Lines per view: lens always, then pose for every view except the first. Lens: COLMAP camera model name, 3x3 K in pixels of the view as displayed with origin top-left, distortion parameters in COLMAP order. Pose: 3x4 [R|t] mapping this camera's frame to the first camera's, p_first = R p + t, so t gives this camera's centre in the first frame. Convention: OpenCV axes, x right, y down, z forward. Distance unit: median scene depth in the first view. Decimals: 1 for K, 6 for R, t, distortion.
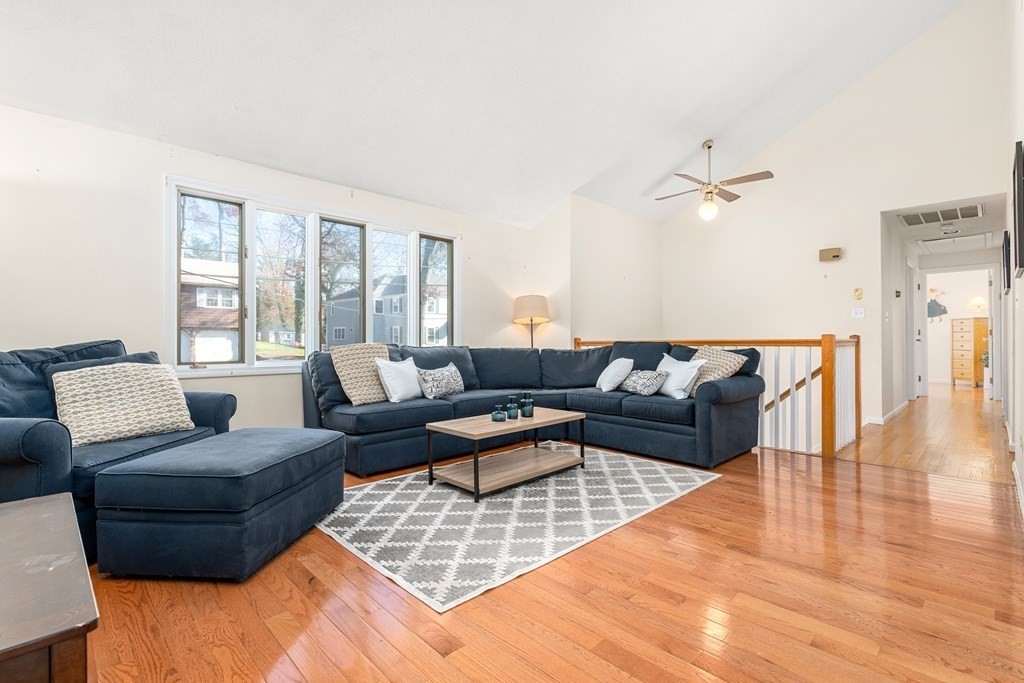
lens RADIAL K [[468.2, 0, 516.3], [0, 468.2, 343.9], [0, 0, 1]] dist [0.004168, 0.000319]
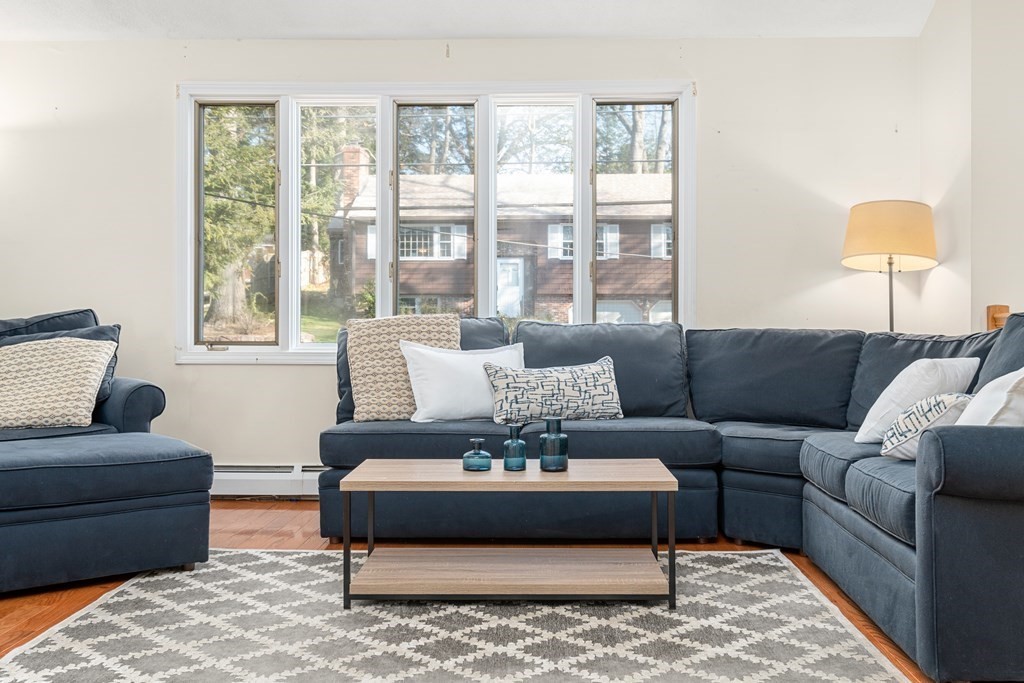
lens RADIAL K [[1006.0, 0, 512.5], [0, 1006.0, 332.0], [0, 0, 1]] dist [-0.010120, 0.000000]
pose [[0.699832, 0.011075, -0.714222, 0.552281], [-0.006691, 0.999938, 0.008949, 0.006280], [0.714276, -0.001484, 0.699862, 0.210416]]
